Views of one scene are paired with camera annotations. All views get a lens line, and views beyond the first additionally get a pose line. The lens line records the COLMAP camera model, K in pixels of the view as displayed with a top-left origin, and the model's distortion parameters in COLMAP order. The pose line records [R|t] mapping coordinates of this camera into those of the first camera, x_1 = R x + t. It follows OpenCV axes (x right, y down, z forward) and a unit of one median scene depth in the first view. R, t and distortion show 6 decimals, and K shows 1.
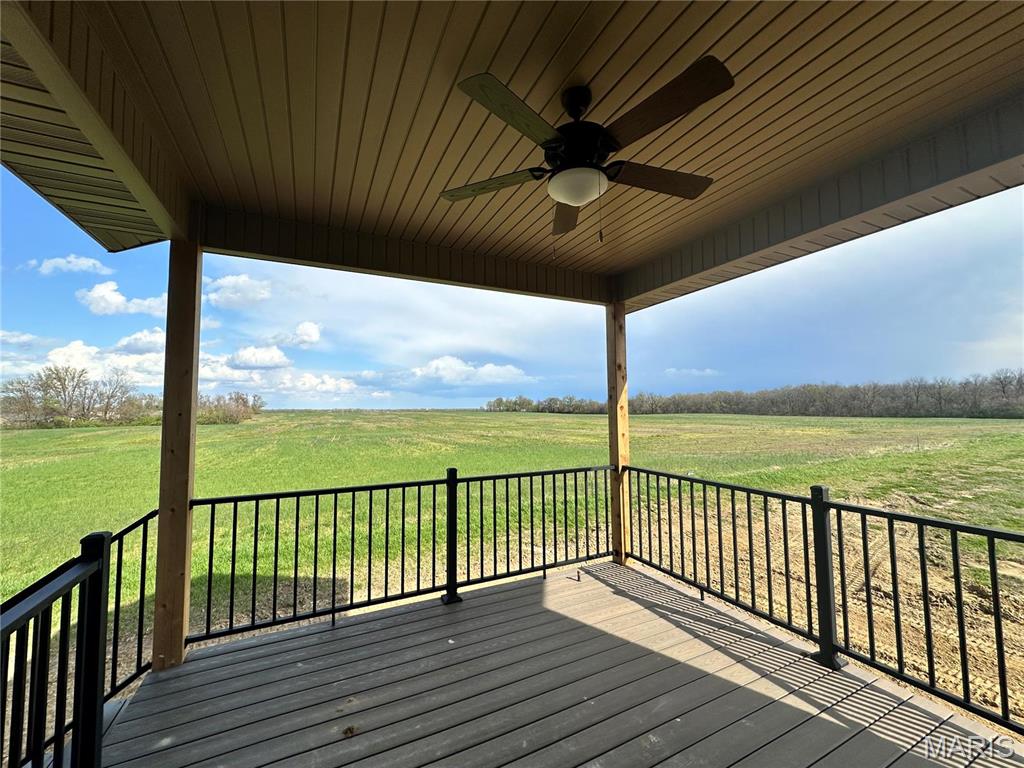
lens RADIAL K [[408.0, 0, 512.2], [0, 408.0, 385.0], [0, 0, 1]] dist [0.000674, 0.000391]
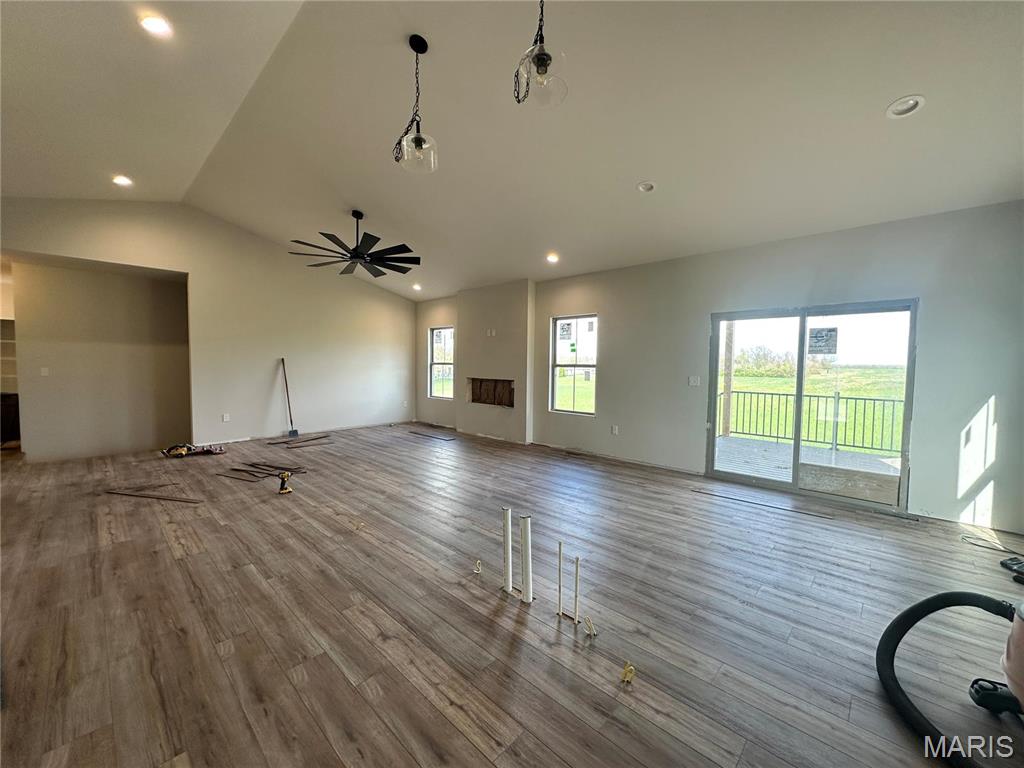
lens RADIAL K [[408.0, 0, 513.5], [0, 408.0, 384.4], [0, 0, 1]] dist [0.000674, 0.000391]
pose [[0.345459, 0.062263, -0.936366, 1.118351], [0.040590, 0.995871, 0.081195, -0.070936], [0.937556, -0.066057, 0.341505, -1.175877]]
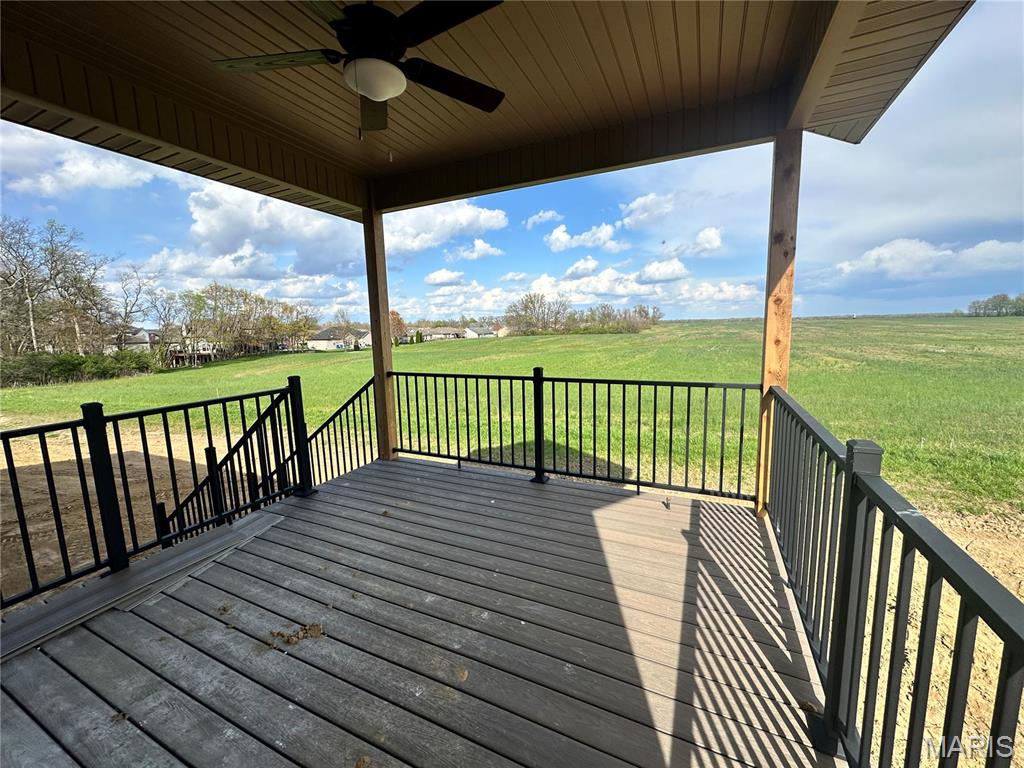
lens RADIAL K [[408.0, 0, 512.5], [0, 408.0, 382.8], [0, 0, 1]] dist [0.000674, 0.000391]
pose [[0.620137, 0.099447, -0.778164, 0.561296], [0.068060, 0.981373, 0.179655, 0.038959], [0.781535, -0.164373, 0.601817, 0.248425]]
